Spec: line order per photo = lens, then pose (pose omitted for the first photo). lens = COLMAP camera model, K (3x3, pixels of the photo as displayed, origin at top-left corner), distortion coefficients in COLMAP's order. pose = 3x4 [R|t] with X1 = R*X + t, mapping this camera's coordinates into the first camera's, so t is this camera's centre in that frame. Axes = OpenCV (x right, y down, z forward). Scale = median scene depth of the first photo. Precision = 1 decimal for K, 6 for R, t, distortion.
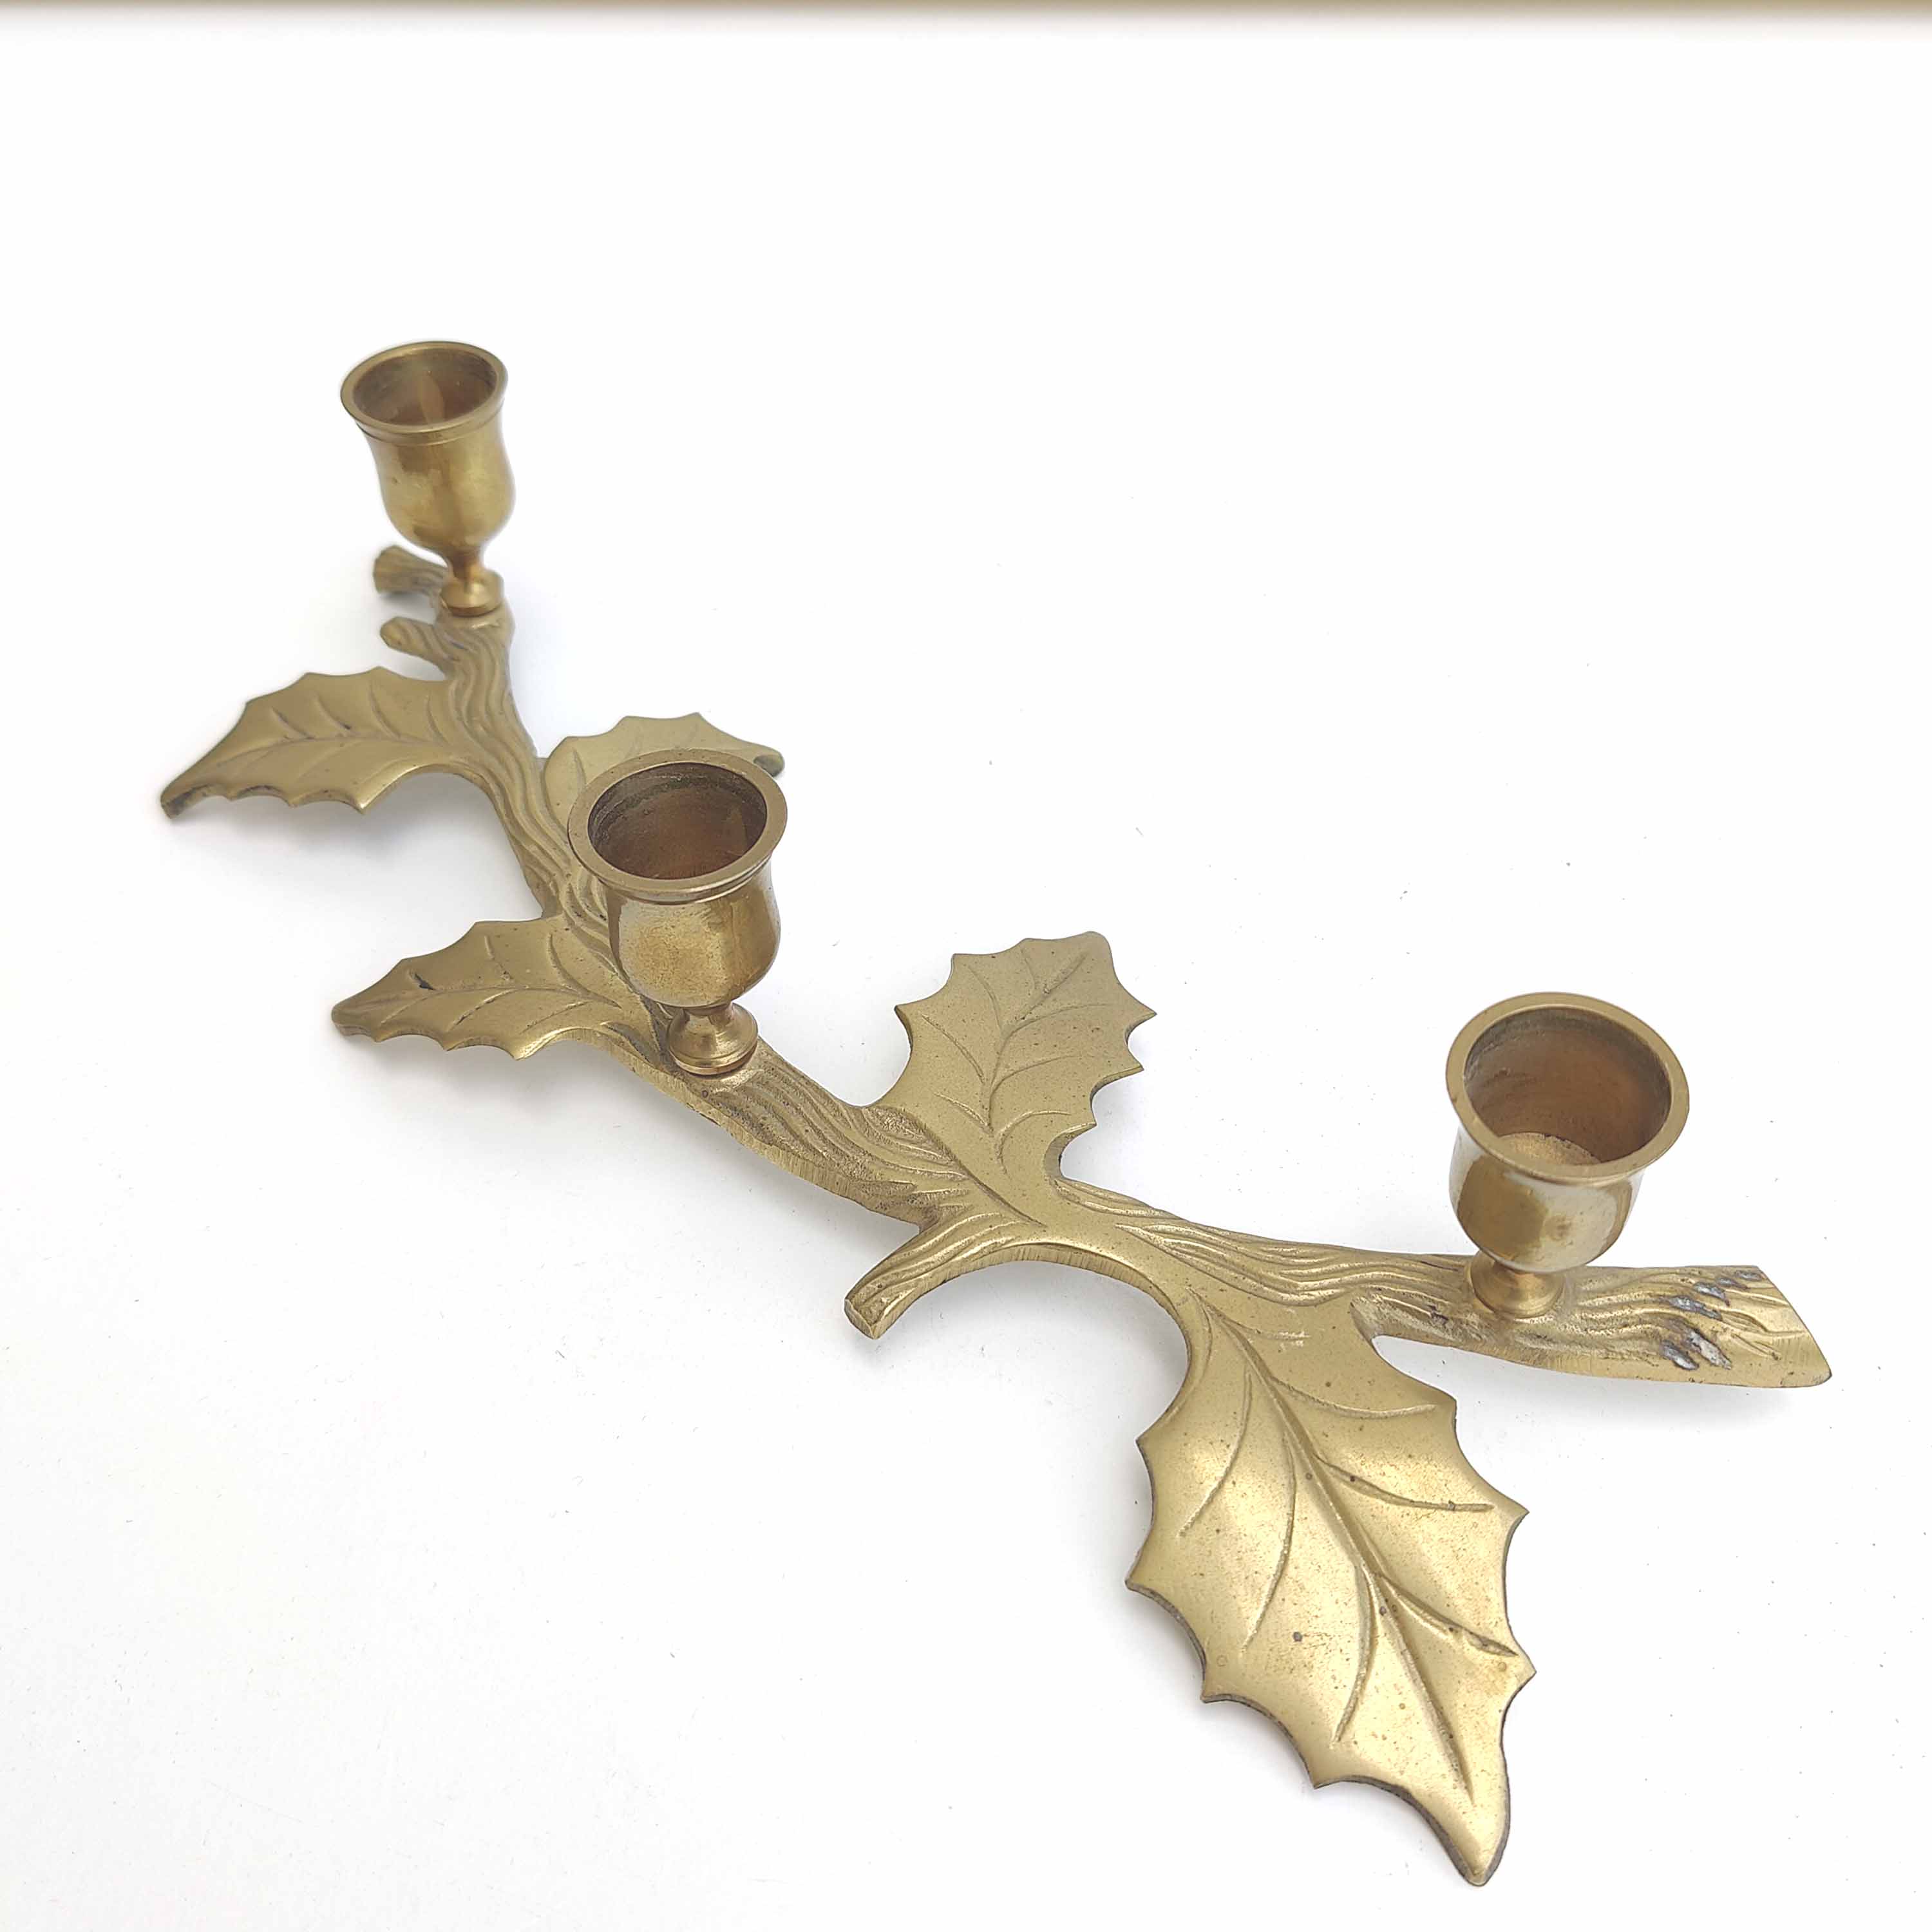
lens RADIAL K [[2139.4, 0, 966.0], [0, 2139.4, 966.0], [0, 0, 1]] dist [0.009383, 0.000324]
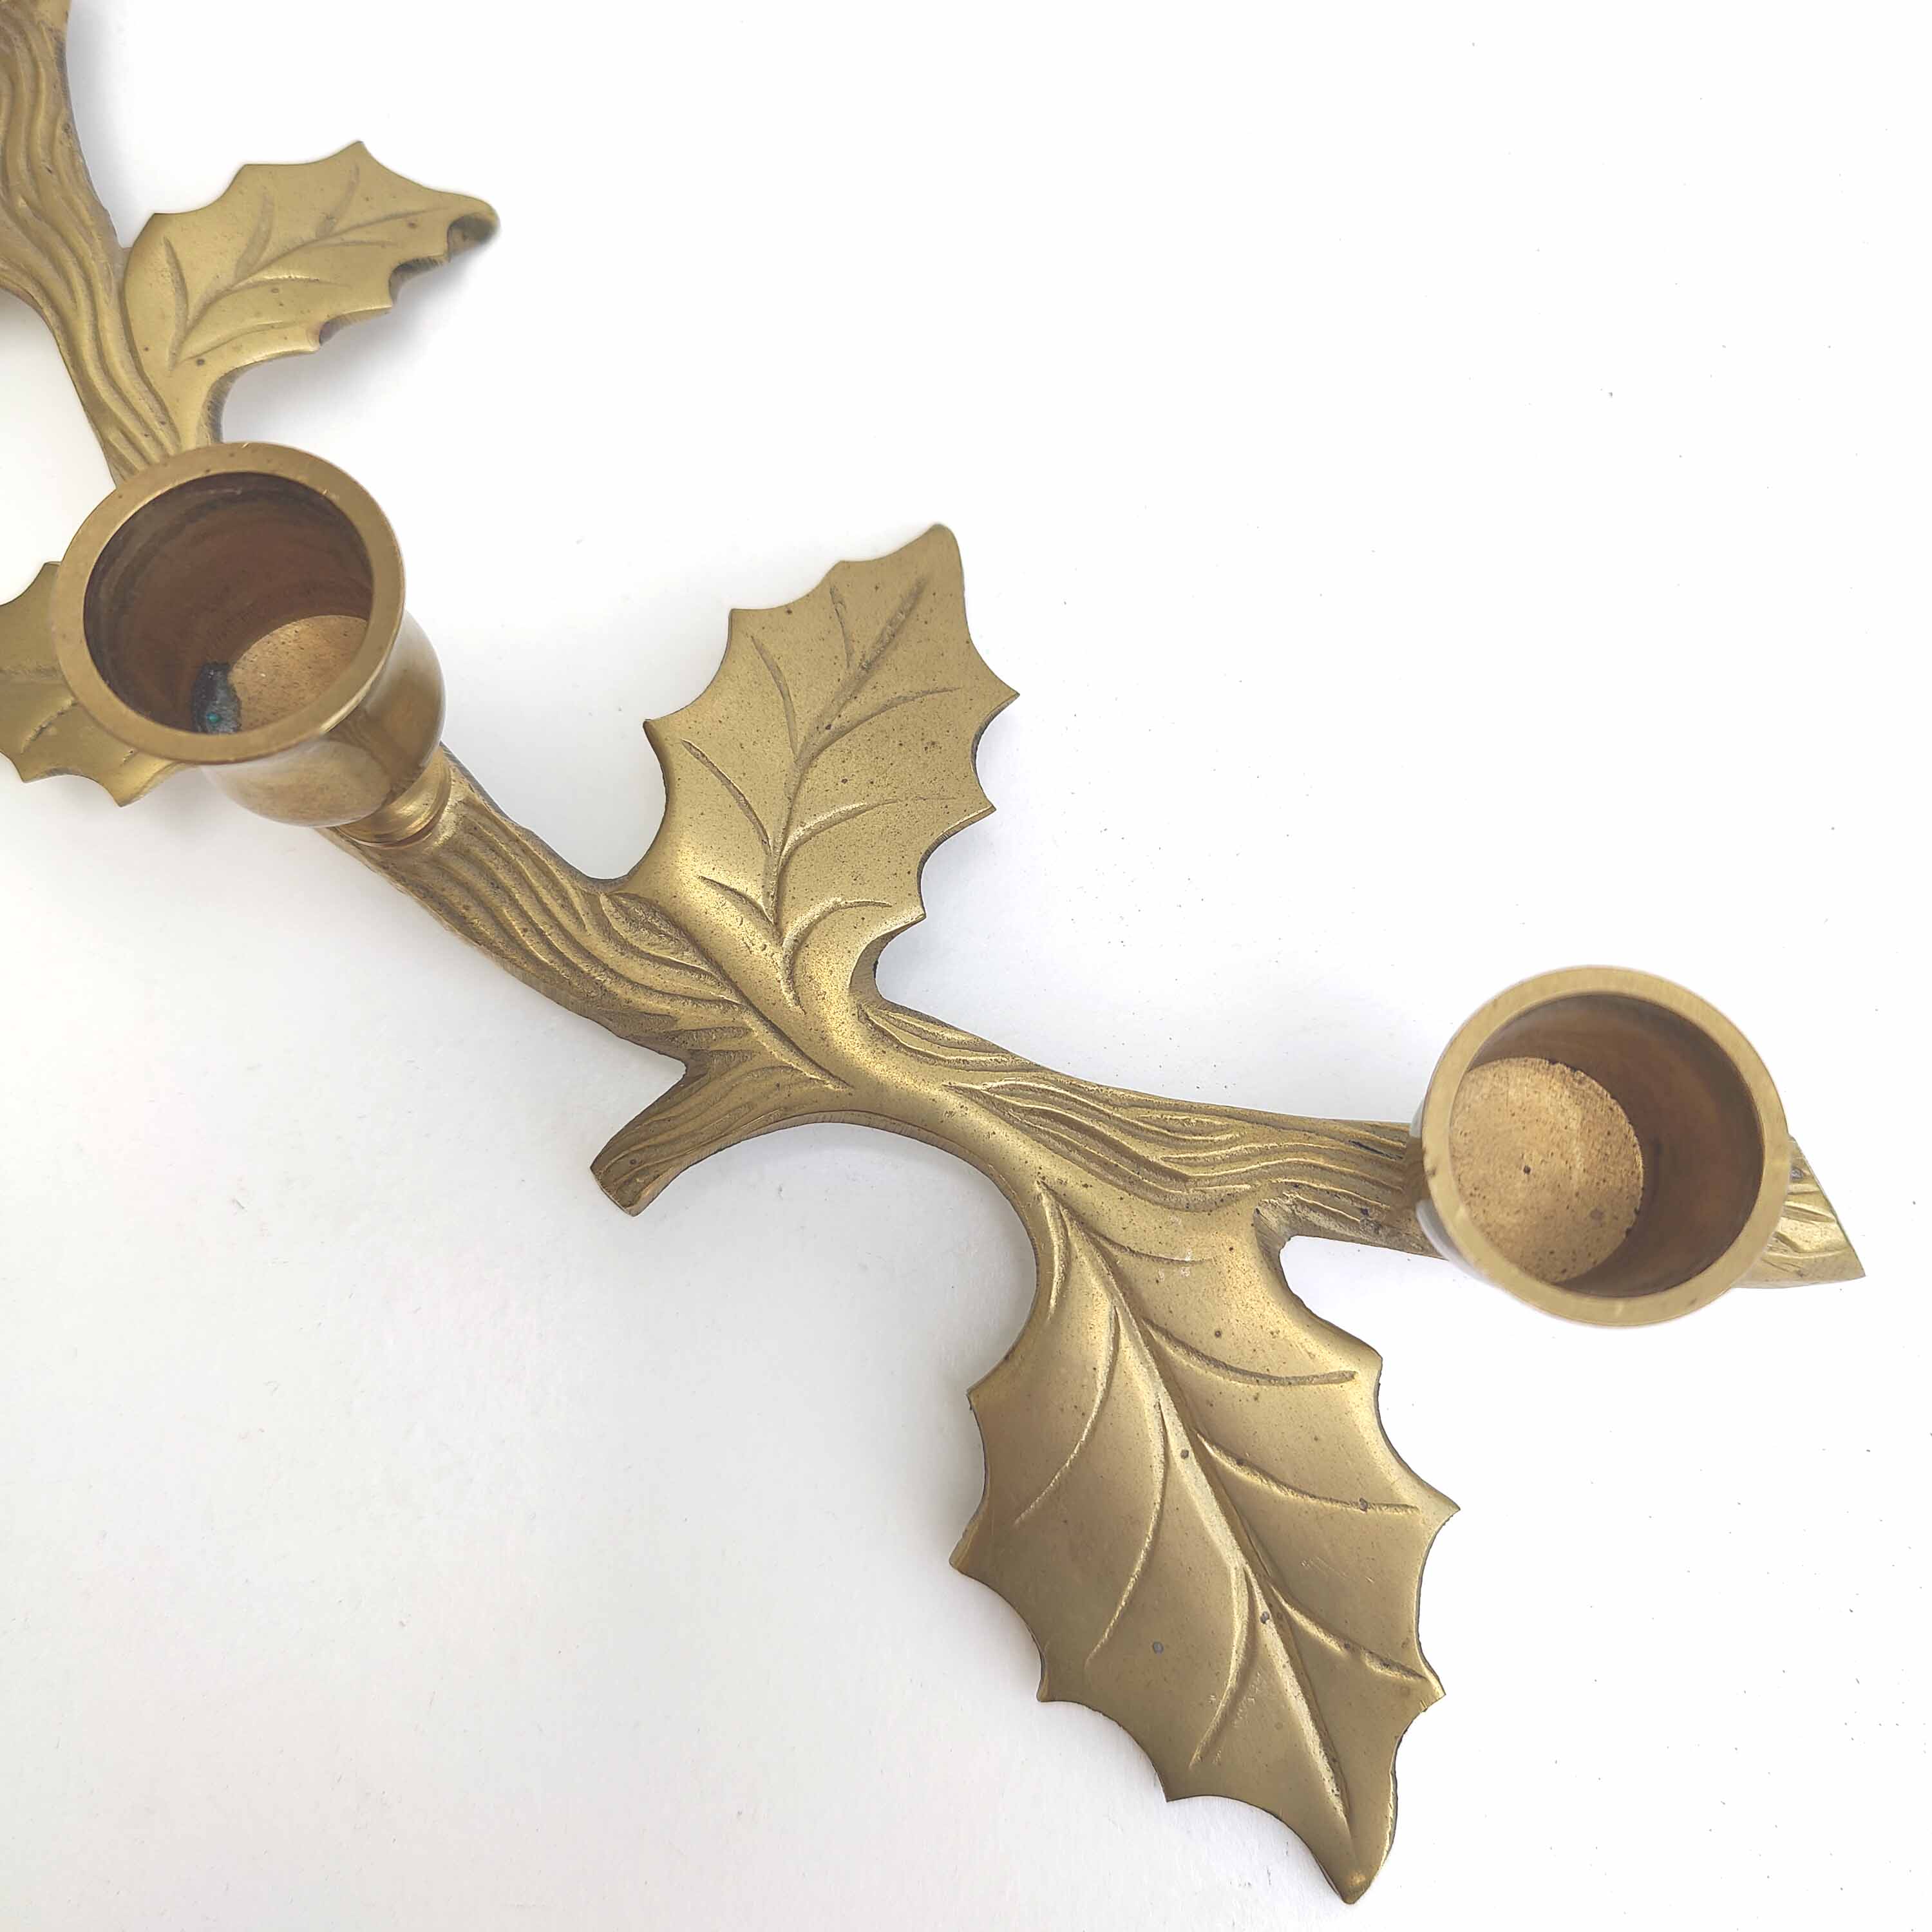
lens RADIAL K [[1889.9, 0, 966.0], [0, 1889.9, 966.0], [0, 0, 1]] dist [-0.007534, -0.013370]
pose [[0.999658, -0.015988, 0.020691, 0.059947], [0.003892, 0.873447, 0.486904, -0.218084], [-0.025857, -0.486657, 0.873210, 0.424311]]
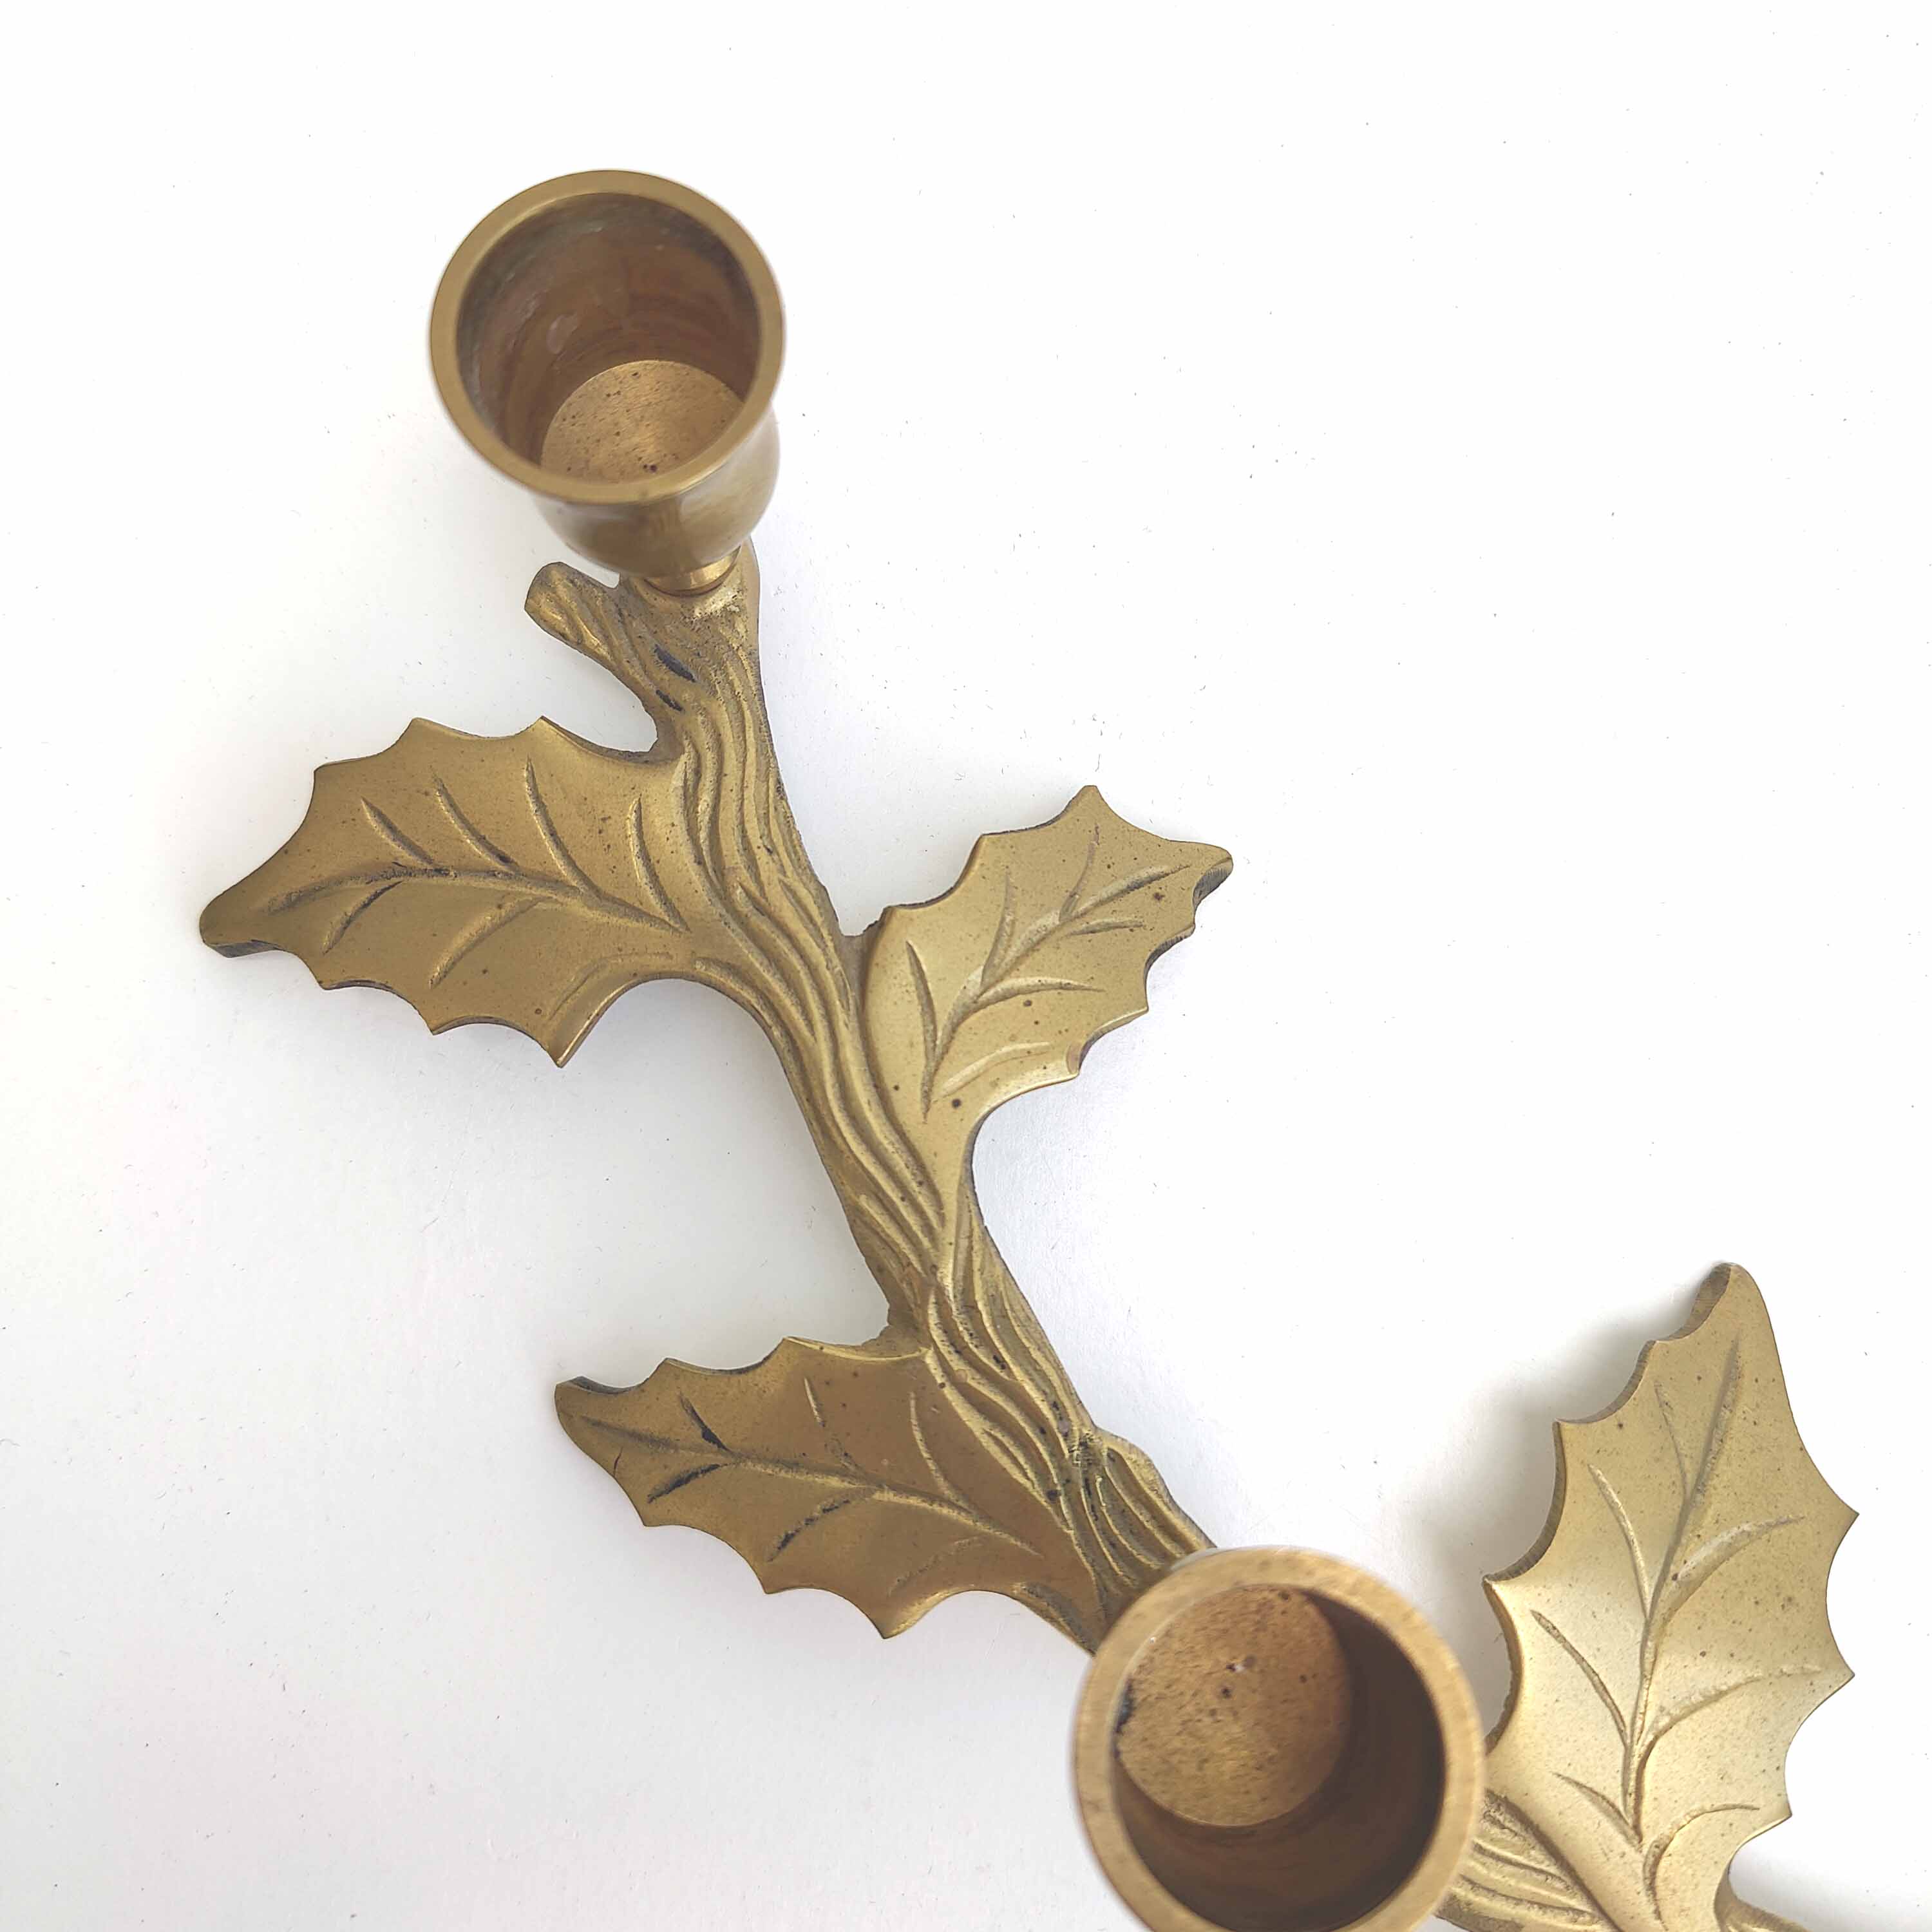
lens RADIAL K [[1889.9, 0, 966.0], [0, 1889.9, 966.0], [0, 0, 1]] dist [-0.007534, -0.013370]
pose [[0.999232, 0.022003, 0.032408, -0.212418], [-0.036647, 0.817312, 0.575029, -0.453478], [-0.013835, -0.575775, 0.817491, 0.666052]]
